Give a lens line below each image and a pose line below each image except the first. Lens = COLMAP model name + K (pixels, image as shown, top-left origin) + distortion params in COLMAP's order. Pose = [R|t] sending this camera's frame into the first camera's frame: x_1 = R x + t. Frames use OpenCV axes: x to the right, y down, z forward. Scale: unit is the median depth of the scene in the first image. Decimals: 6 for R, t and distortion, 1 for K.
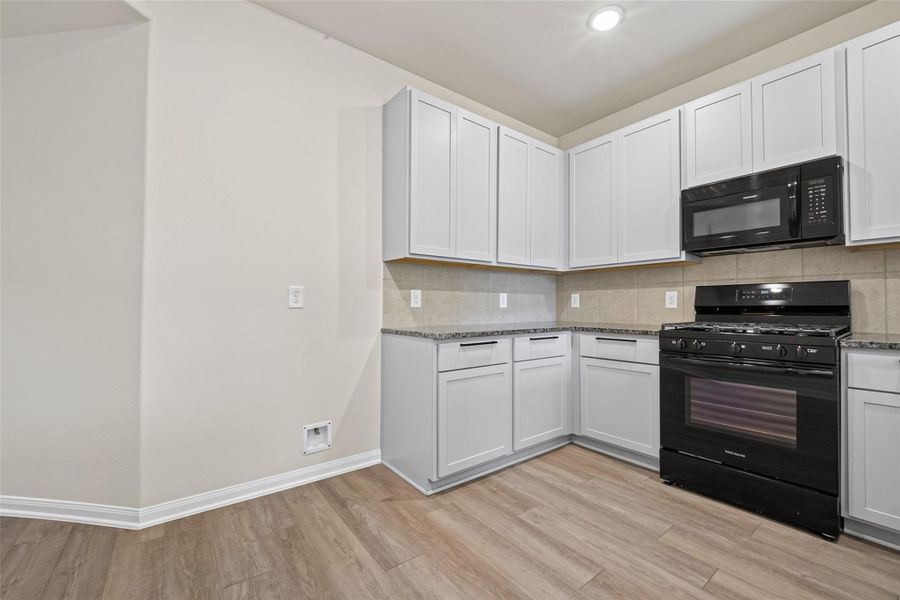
lens RADIAL K [[369.4, 0, 452.2], [0, 369.4, 302.0], [0, 0, 1]] dist [0.002182, -0.006482]
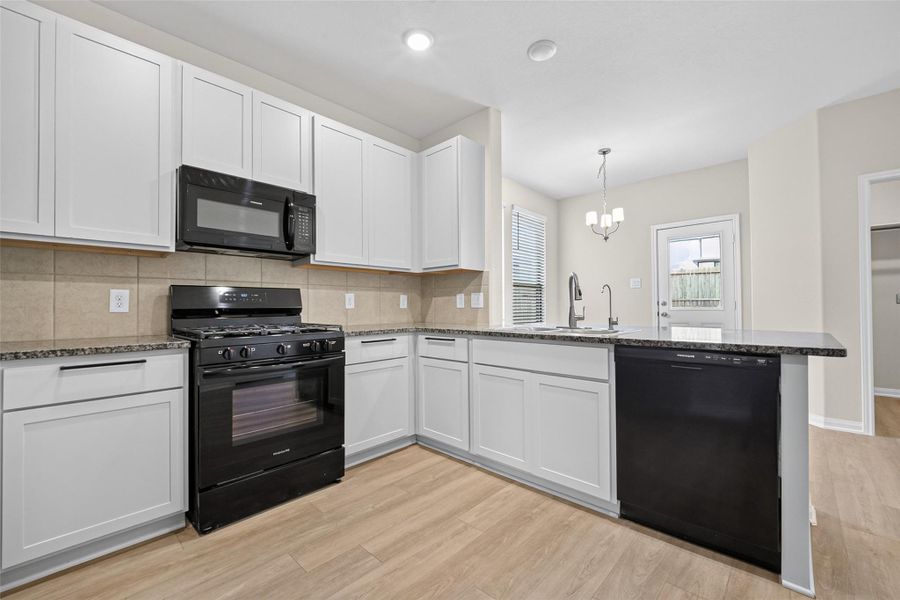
lens RADIAL K [[369.4, 0, 451.0], [0, 369.4, 302.7], [0, 0, 1]] dist [0.002182, -0.006482]
pose [[-0.159839, 0.013588, 0.987050, -0.264462], [-0.004208, 0.999887, -0.014446, 0.006383], [-0.987134, -0.006462, -0.159764, 0.558776]]
